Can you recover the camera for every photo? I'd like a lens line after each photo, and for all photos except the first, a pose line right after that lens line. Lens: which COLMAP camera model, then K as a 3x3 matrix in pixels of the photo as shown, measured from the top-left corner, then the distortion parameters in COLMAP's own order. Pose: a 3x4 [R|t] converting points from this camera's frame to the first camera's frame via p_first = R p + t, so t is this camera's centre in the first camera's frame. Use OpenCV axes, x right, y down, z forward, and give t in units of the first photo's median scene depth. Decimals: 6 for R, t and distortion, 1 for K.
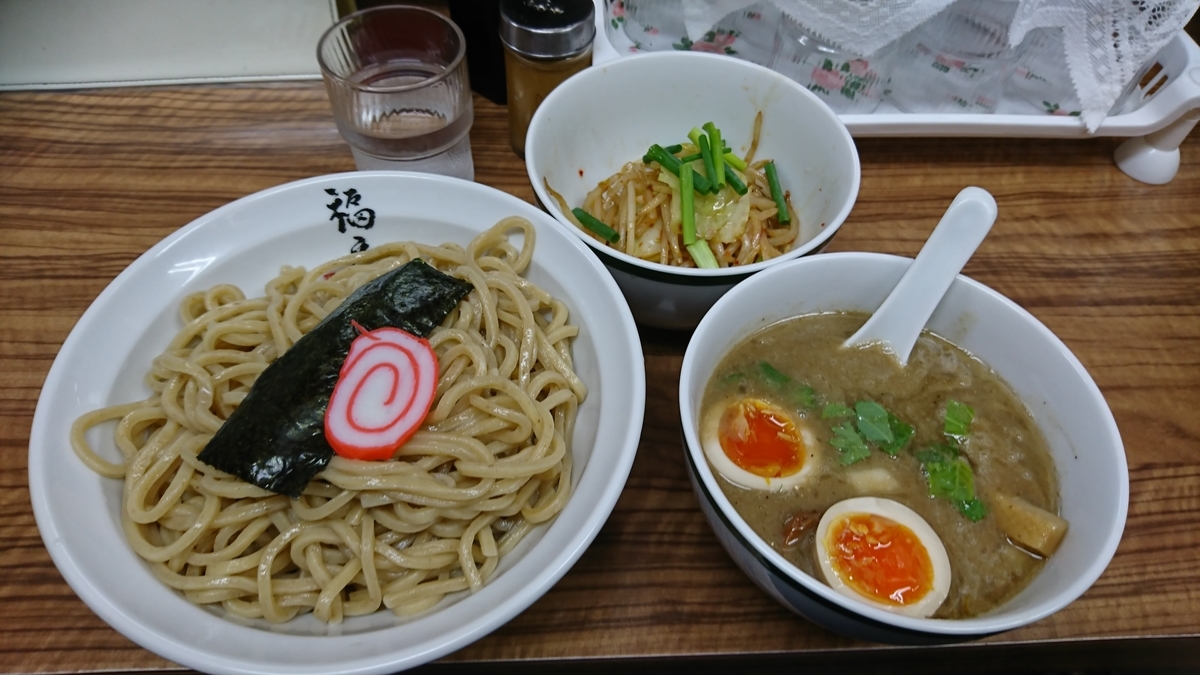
lens RADIAL K [[803.9, 0, 600.0], [0, 803.9, 337.5], [0, 0, 1]] dist [-0.023916, 0.000888]
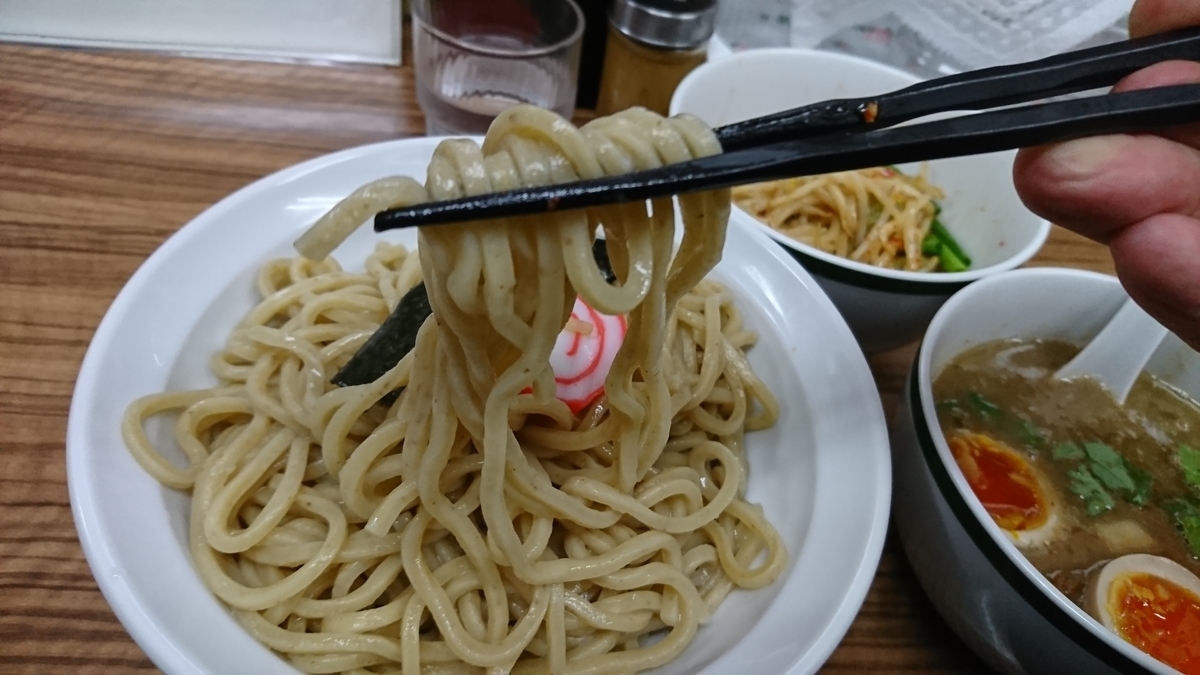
lens RADIAL K [[803.9, 0, 600.0], [0, 803.9, 337.5], [0, 0, 1]] dist [-0.023916, 0.000888]
pose [[0.994232, 0.063825, 0.086186, -0.190666], [-0.056172, 0.994493, -0.088478, 0.052595], [-0.091359, 0.083126, 0.992342, 0.153611]]
